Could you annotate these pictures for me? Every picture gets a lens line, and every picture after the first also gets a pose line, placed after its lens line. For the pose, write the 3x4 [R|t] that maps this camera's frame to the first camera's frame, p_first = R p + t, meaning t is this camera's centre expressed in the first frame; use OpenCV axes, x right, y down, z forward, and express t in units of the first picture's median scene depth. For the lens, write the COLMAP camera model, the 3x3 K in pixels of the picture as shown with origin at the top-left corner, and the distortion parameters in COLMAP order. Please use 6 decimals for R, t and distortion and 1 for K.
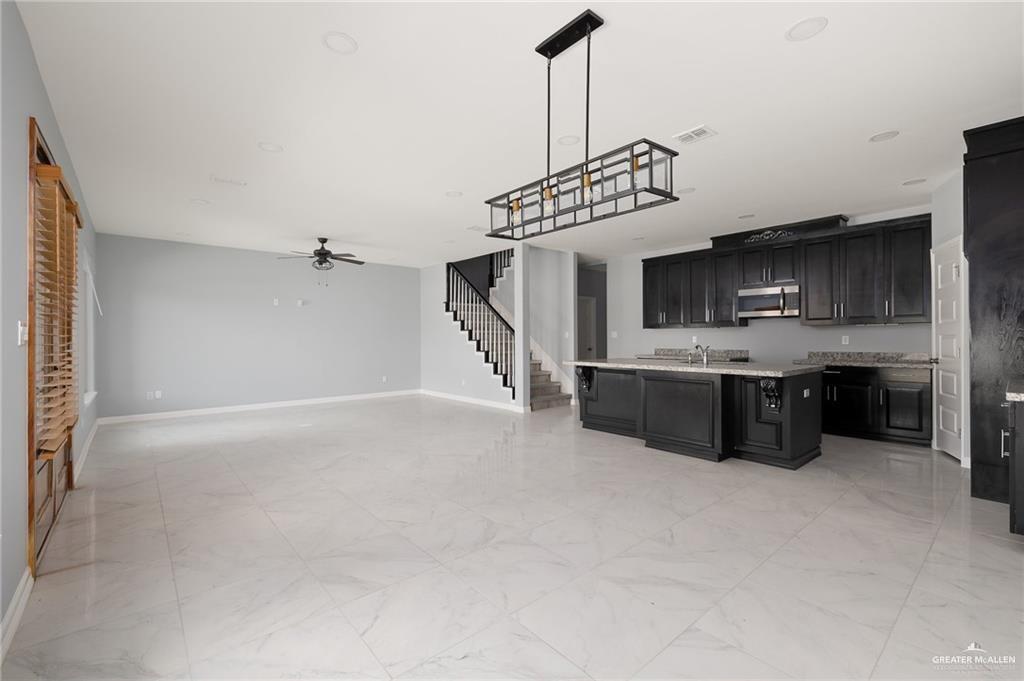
lens RADIAL K [[446.2, 0, 506.6], [0, 446.2, 337.5], [0, 0, 1]] dist [0.012033, -0.000084]
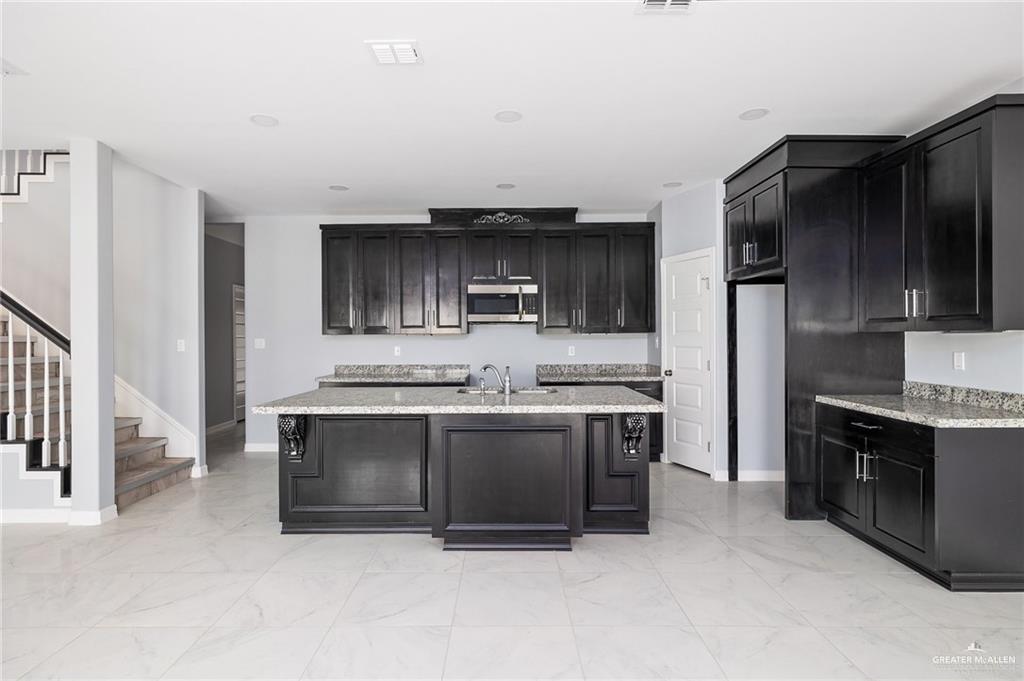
lens RADIAL K [[526.3, 0, 507.5], [0, 526.3, 337.3], [0, 0, 1]] dist [0.000420, -0.003298]
pose [[0.649660, 0.001042, 0.760224, -0.113582], [0.001585, 0.999995, -0.002726, -0.017605], [-0.760223, 0.002976, 0.649655, 0.408113]]
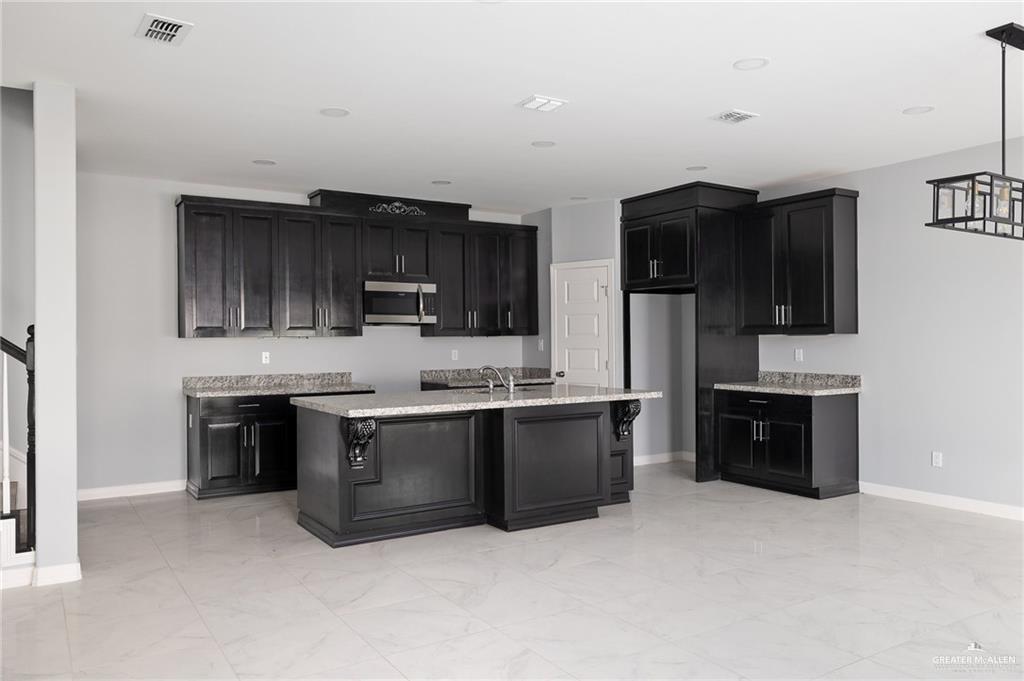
lens RADIAL K [[748.1, 0, 512.6], [0, 748.1, 338.1], [0, 0, 1]] dist [-0.003370, 0.005724]
pose [[0.137154, 0.005834, 0.990533, -0.577883], [0.006882, 0.999953, -0.006842, -0.014422], [-0.990526, 0.007755, 0.137107, 0.682285]]
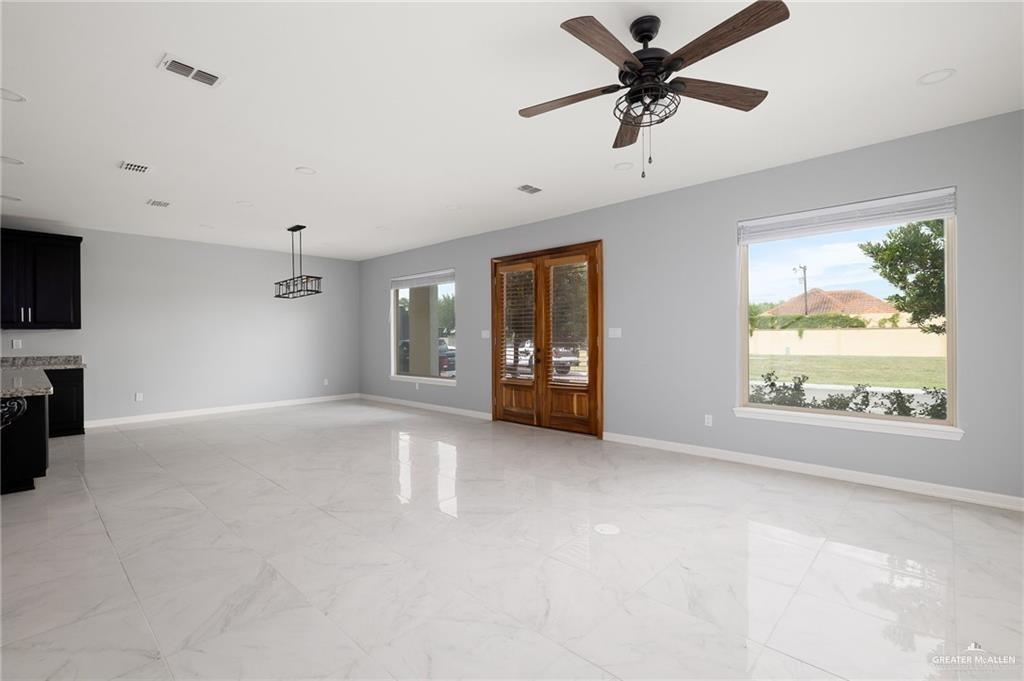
lens RADIAL K [[446.2, 0, 504.8], [0, 446.2, 335.8], [0, 0, 1]] dist [0.012033, -0.000084]
pose [[-0.995258, 0.010314, -0.096725, -0.317593], [0.010019, 0.999944, 0.003529, -0.003938], [0.096756, 0.002543, -0.995305, 1.454055]]
